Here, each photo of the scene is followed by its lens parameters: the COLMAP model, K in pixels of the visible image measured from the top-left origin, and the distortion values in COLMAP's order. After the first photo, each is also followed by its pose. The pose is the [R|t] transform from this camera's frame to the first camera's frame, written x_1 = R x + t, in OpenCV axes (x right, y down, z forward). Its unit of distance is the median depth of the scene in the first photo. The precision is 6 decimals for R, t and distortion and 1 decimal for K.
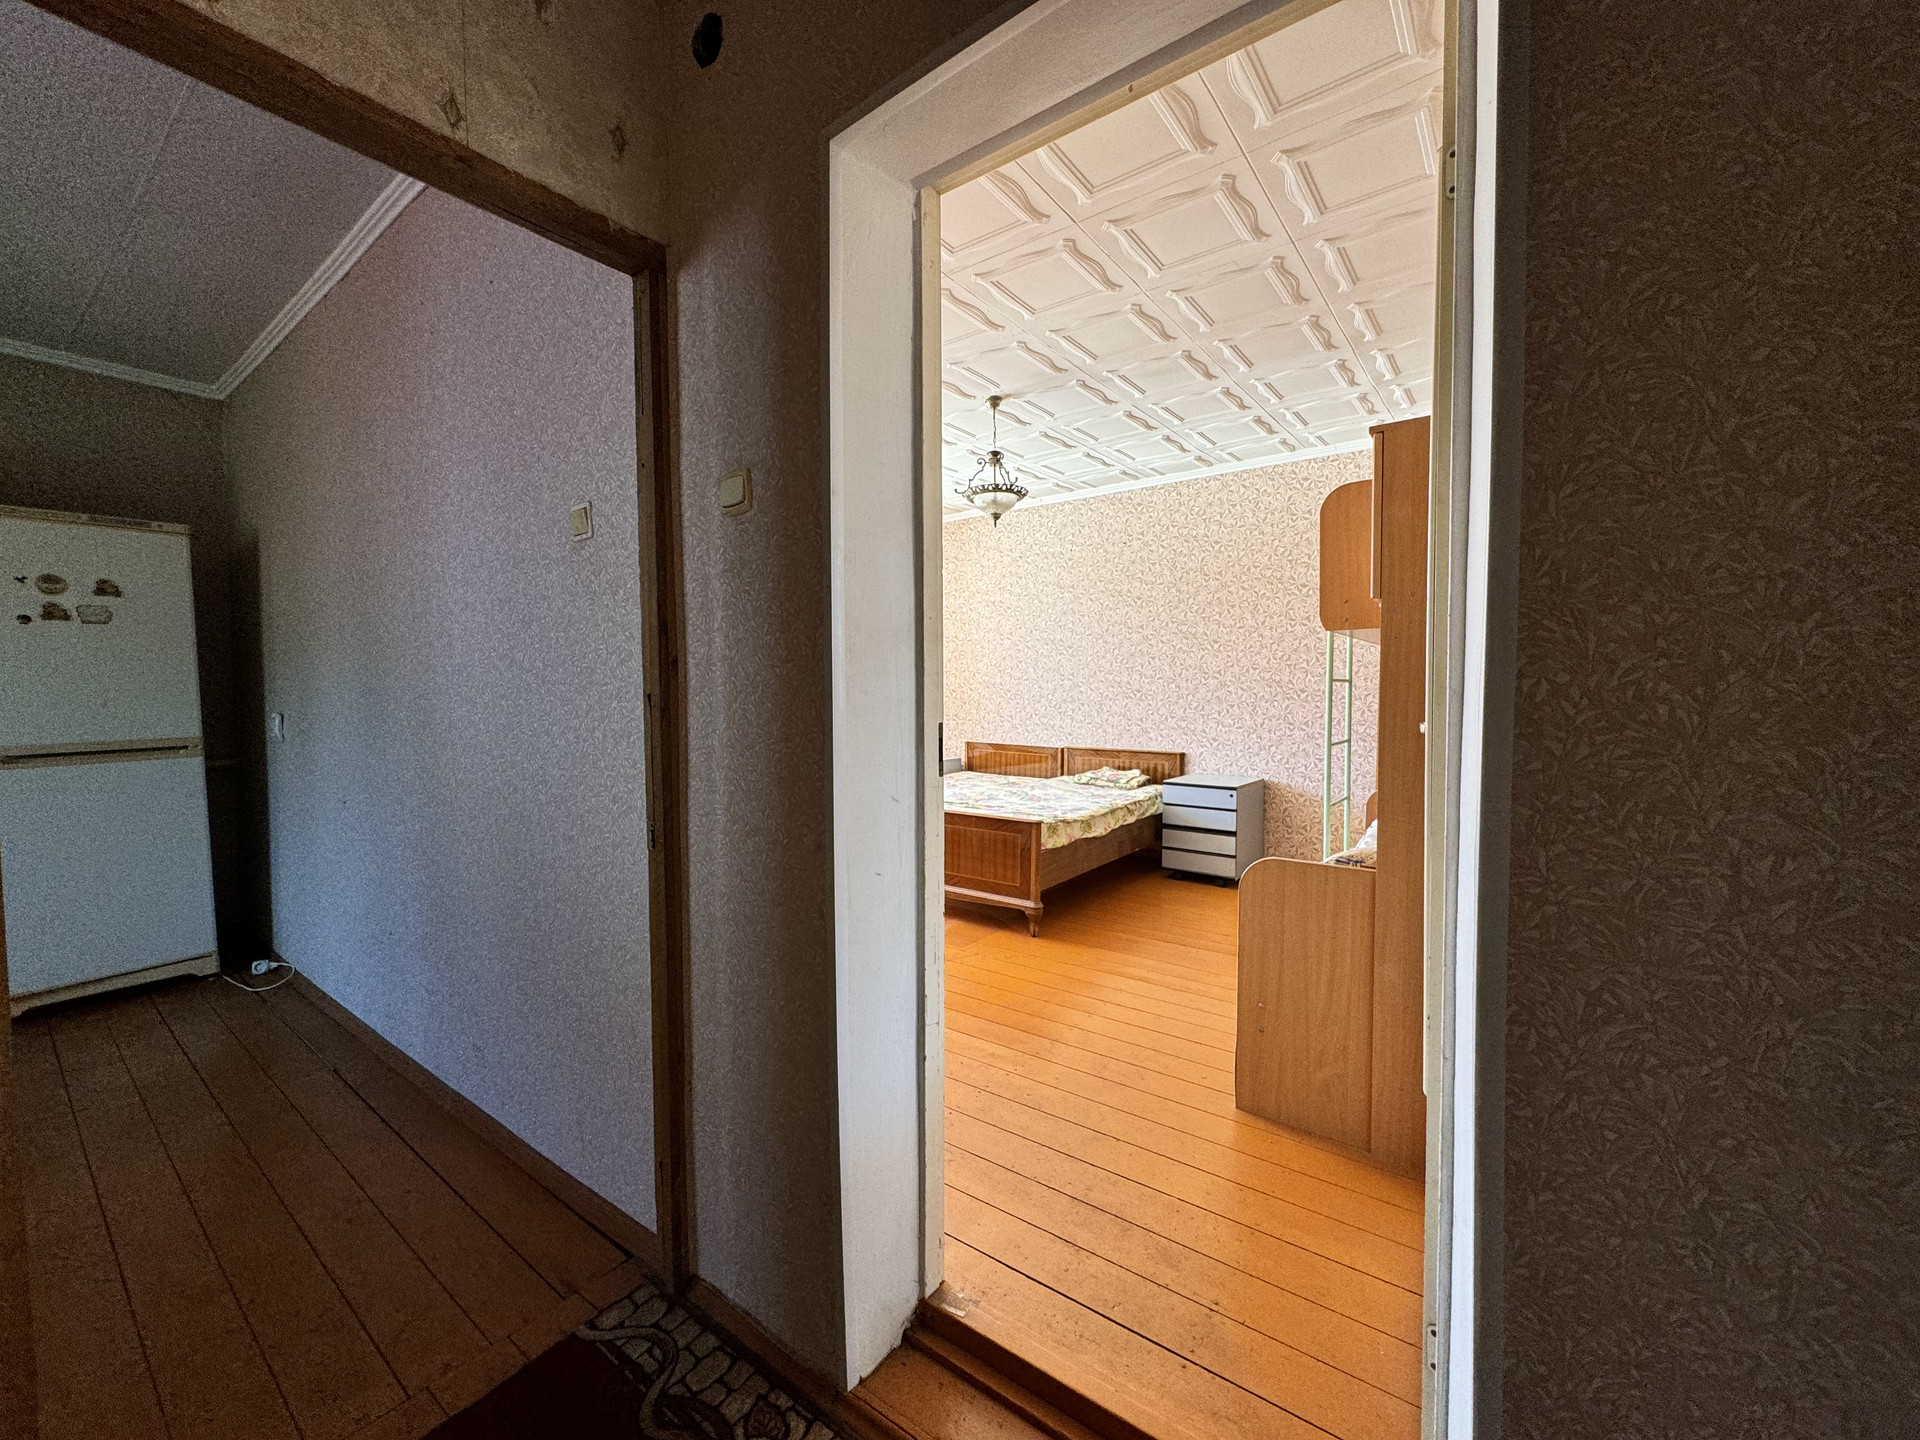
lens RADIAL K [[775.2, 0, 966.0], [0, 775.2, 721.9], [0, 0, 1]] dist [-0.003186, 0.000781]
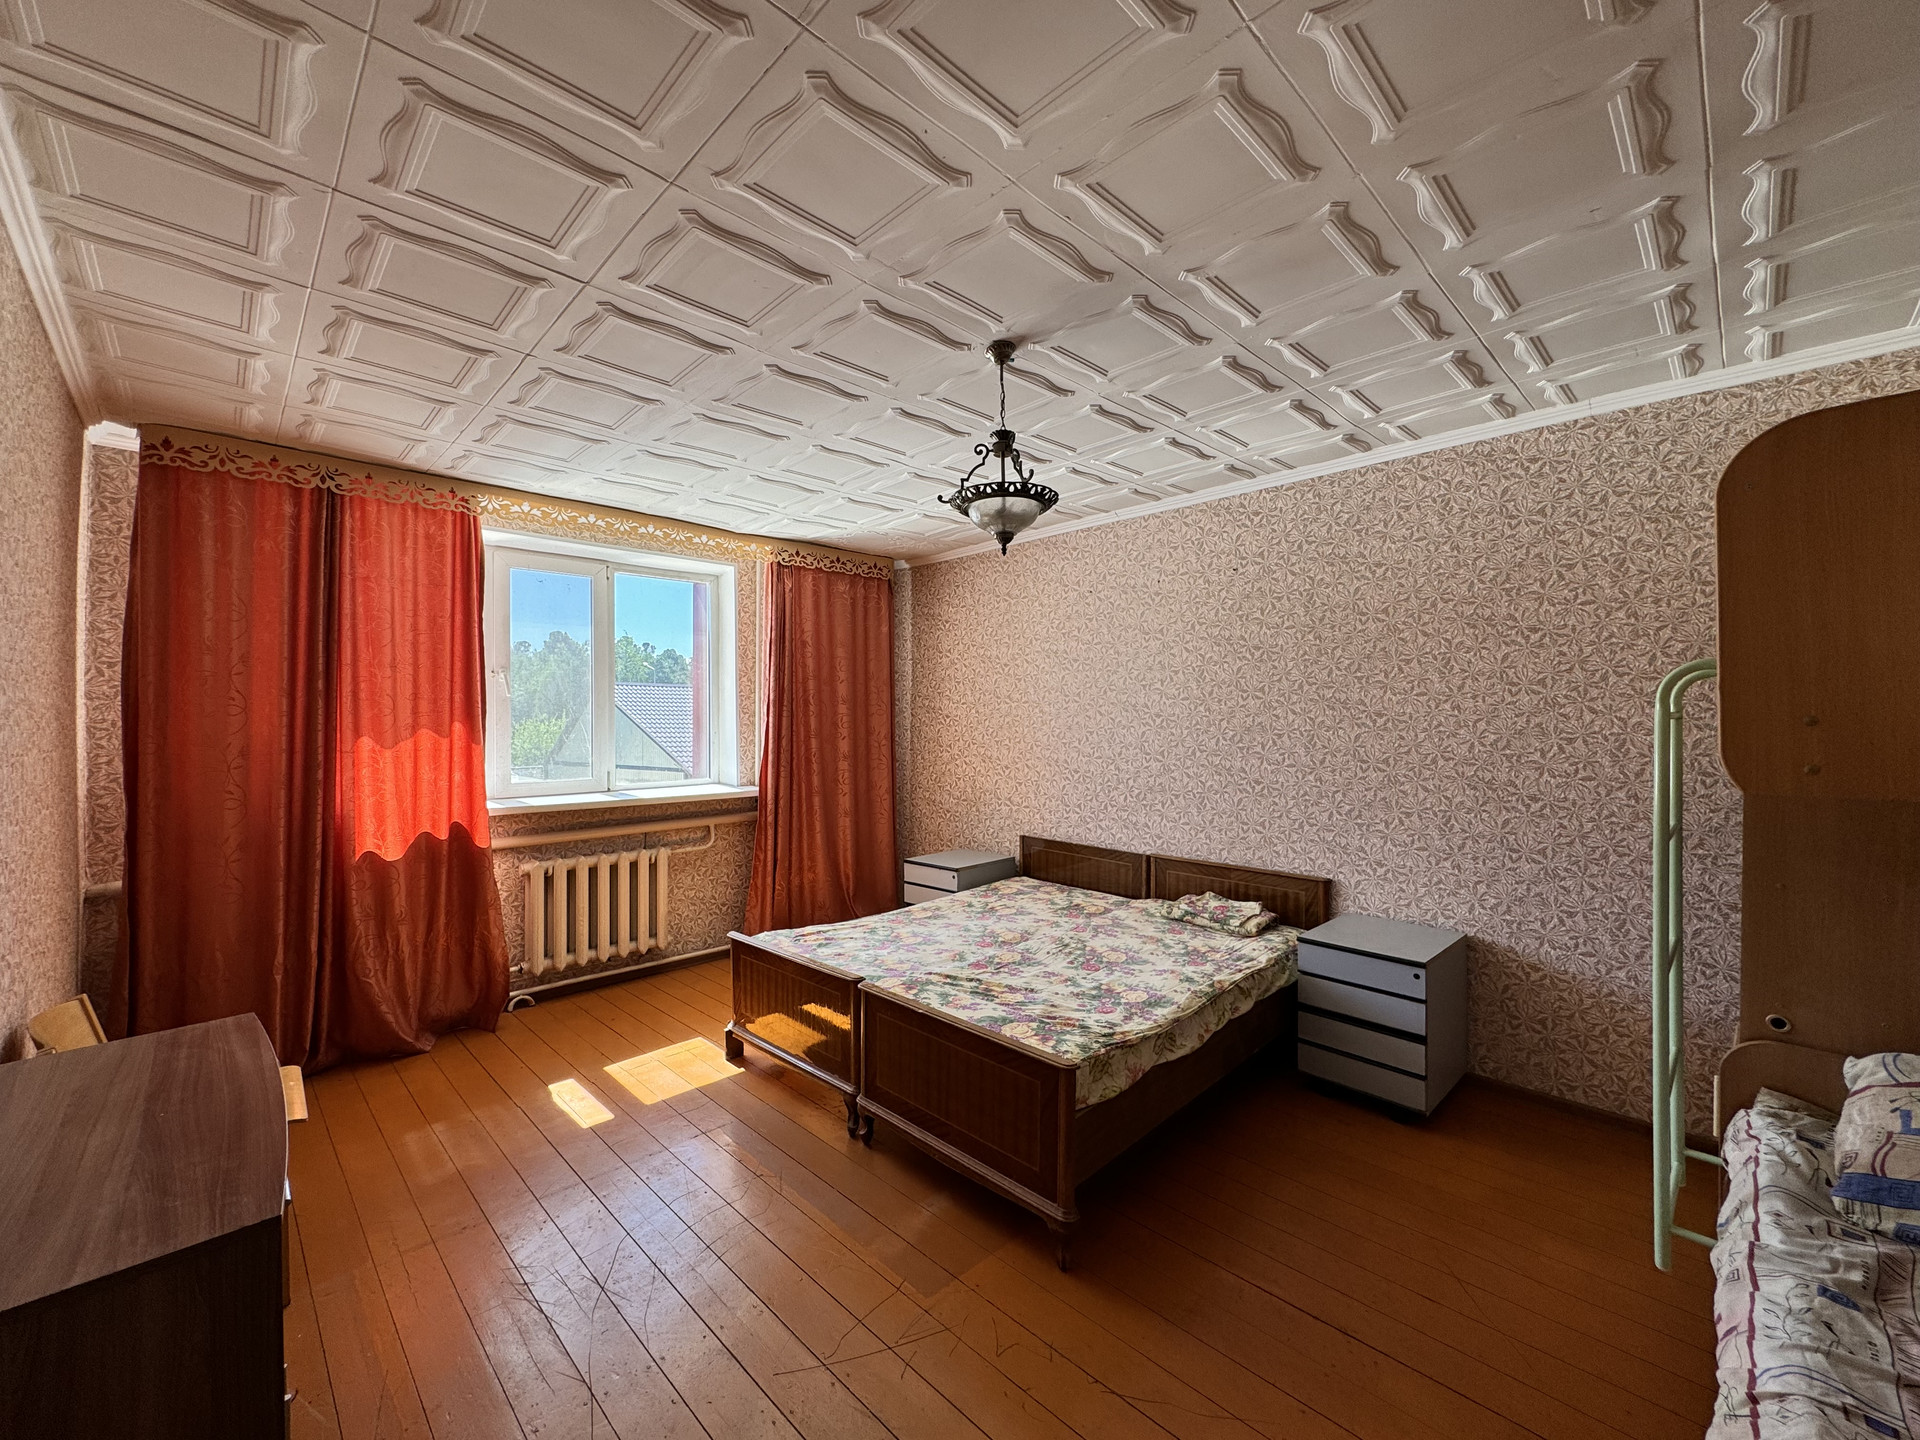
lens RADIAL K [[775.2, 0, 960.1], [0, 775.2, 718.3], [0, 0, 1]] dist [-0.003186, 0.000781]
pose [[0.987836, -0.001726, -0.155487, 0.083595], [-0.004129, 0.999295, -0.037327, -0.085181], [0.155442, 0.037515, 0.987132, 0.339825]]
